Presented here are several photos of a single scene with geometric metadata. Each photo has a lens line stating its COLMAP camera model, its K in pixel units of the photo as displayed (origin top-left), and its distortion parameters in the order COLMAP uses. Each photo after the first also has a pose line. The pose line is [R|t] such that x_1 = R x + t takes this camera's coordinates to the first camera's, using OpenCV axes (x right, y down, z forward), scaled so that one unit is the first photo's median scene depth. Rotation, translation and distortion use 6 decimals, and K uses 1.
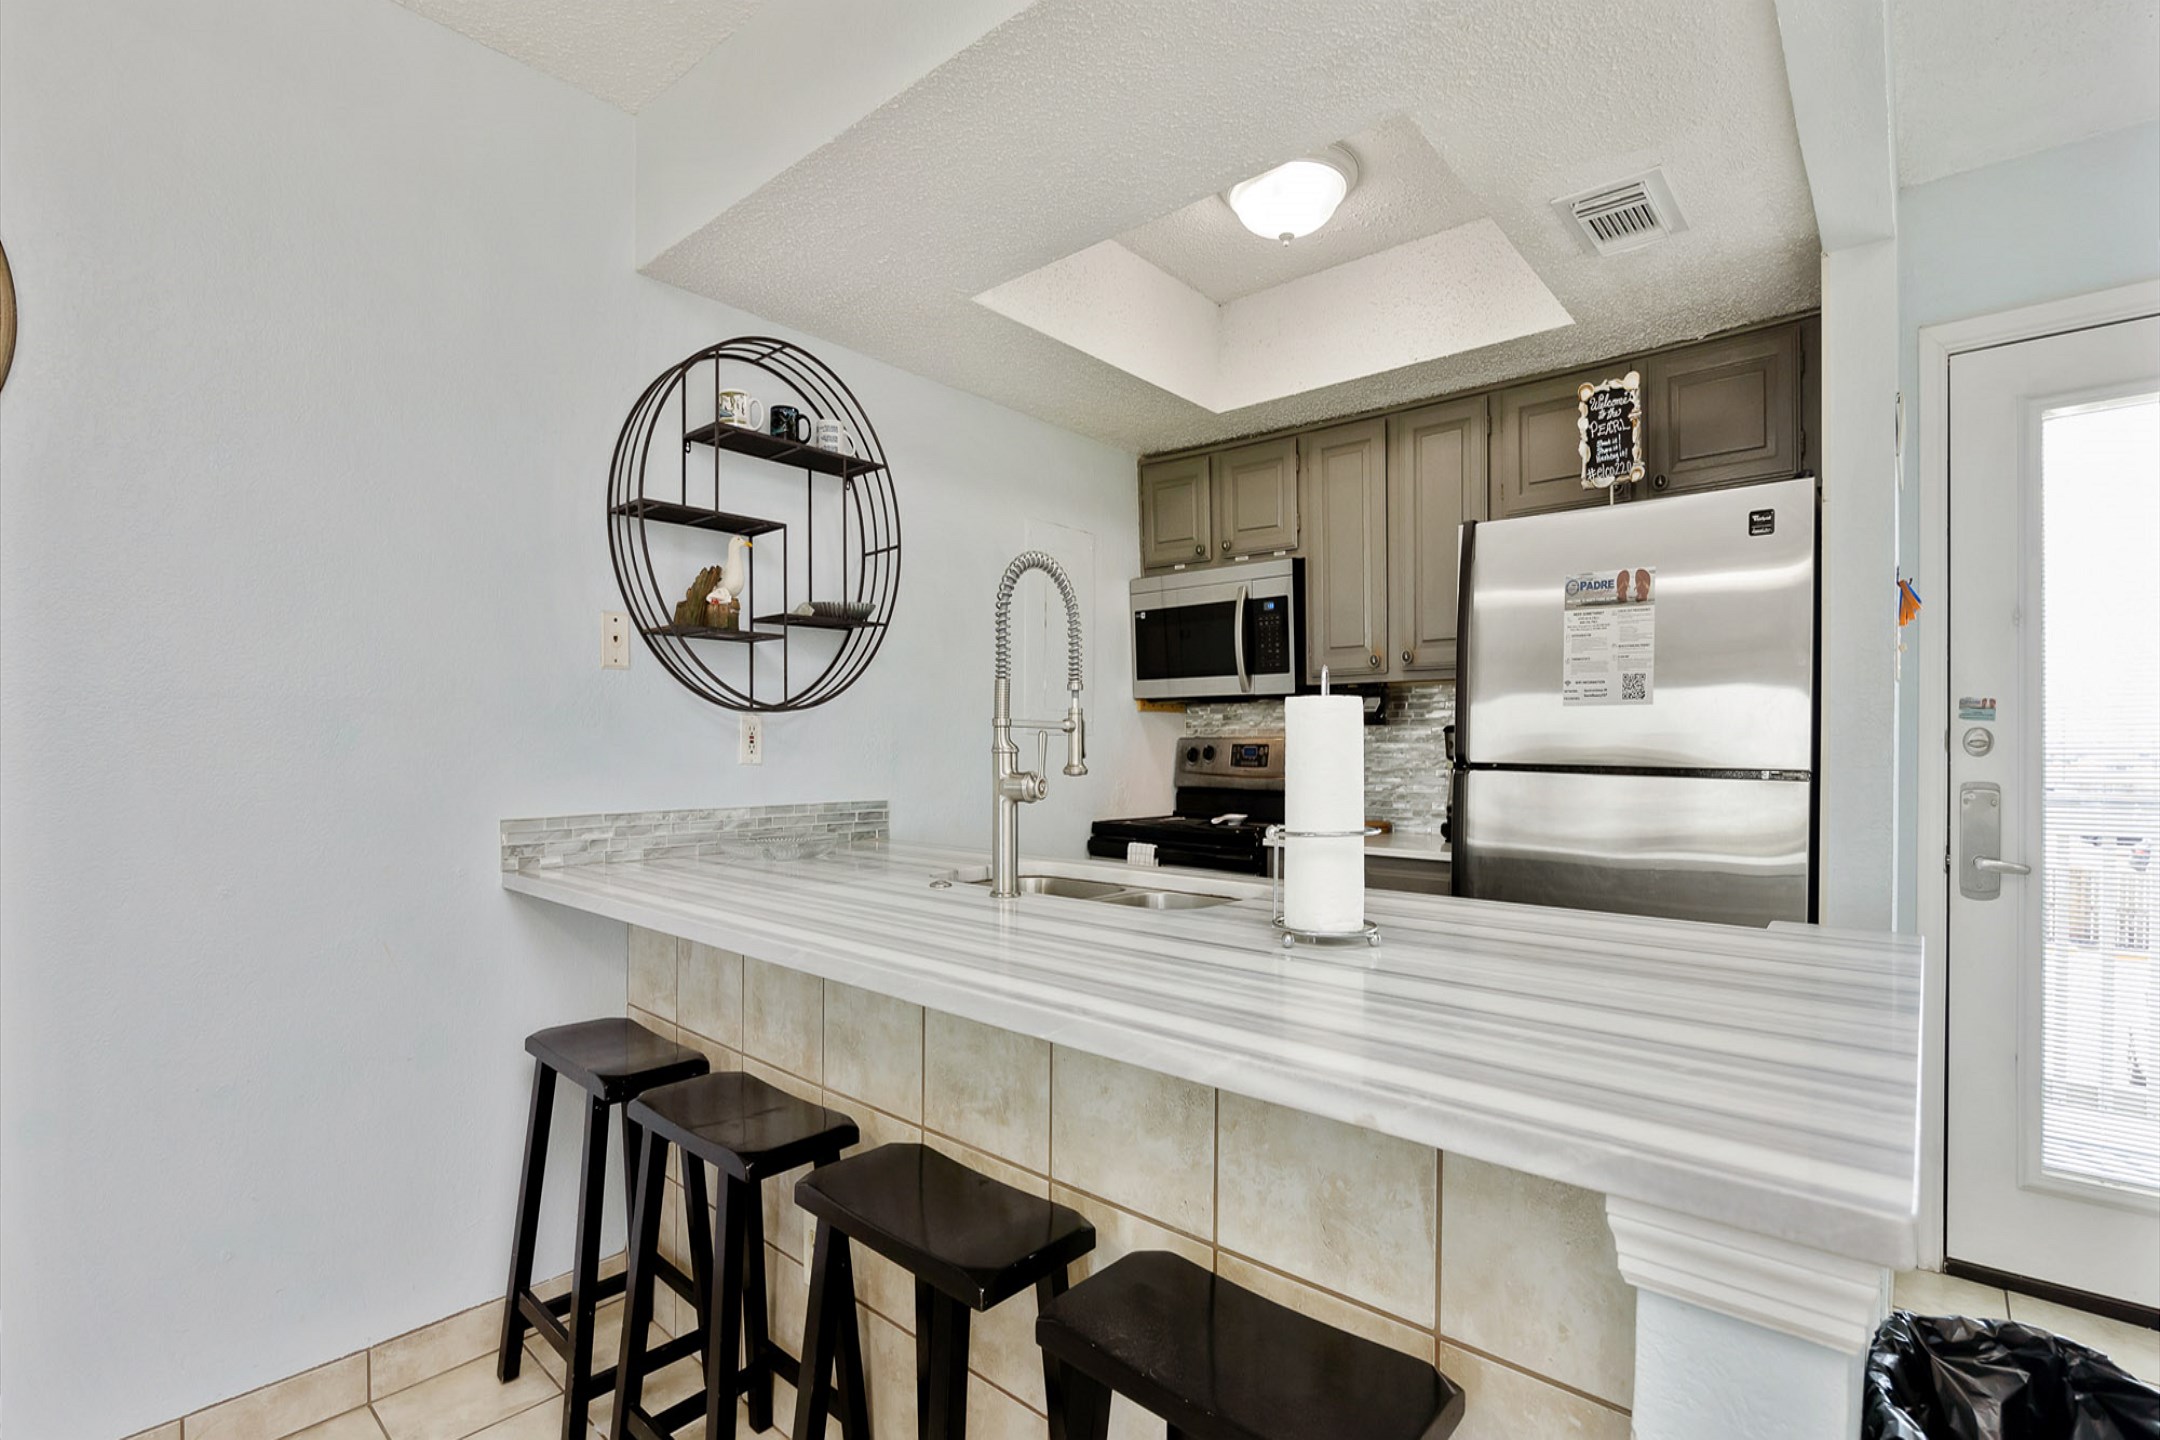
lens RADIAL K [[994.3, 0, 1036.6], [0, 994.3, 752.8], [0, 0, 1]] dist [0.000373, -0.000277]
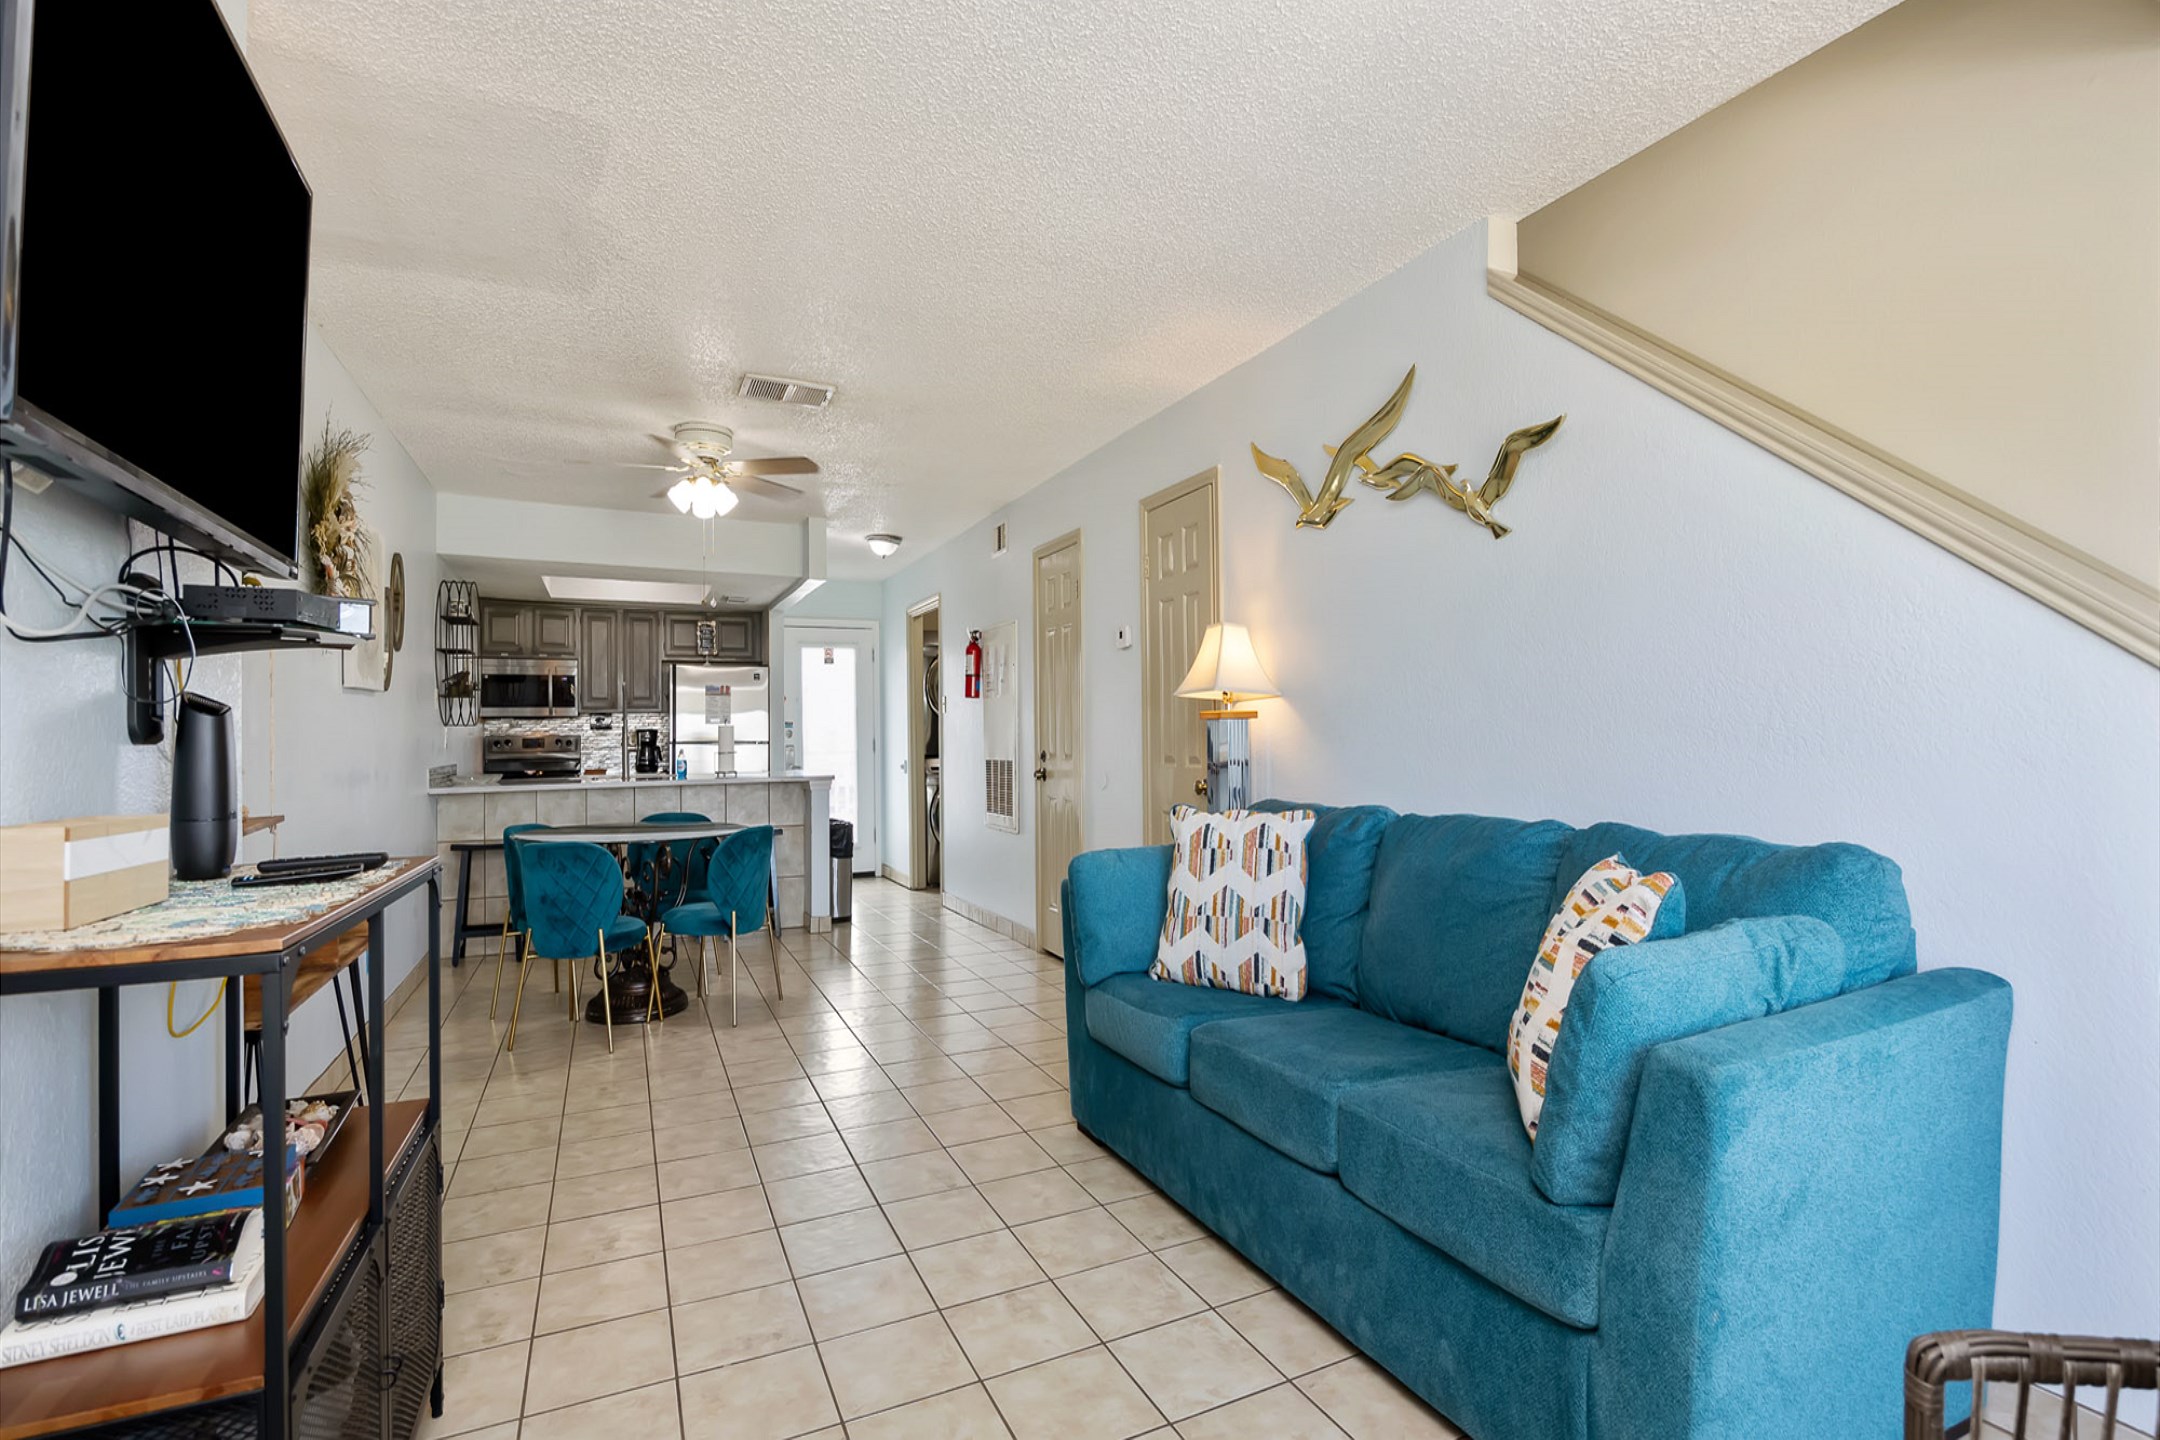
lens RADIAL K [[983.3, 0, 1080.0], [0, 983.3, 720.0], [0, 0, 1]] dist [0.001031, -0.000257]
pose [[0.387194, 0.001910, 0.921996, -1.727938], [0.020373, 0.999736, -0.010626, -0.000587], [-0.921773, 0.022898, 0.387053, -1.218464]]
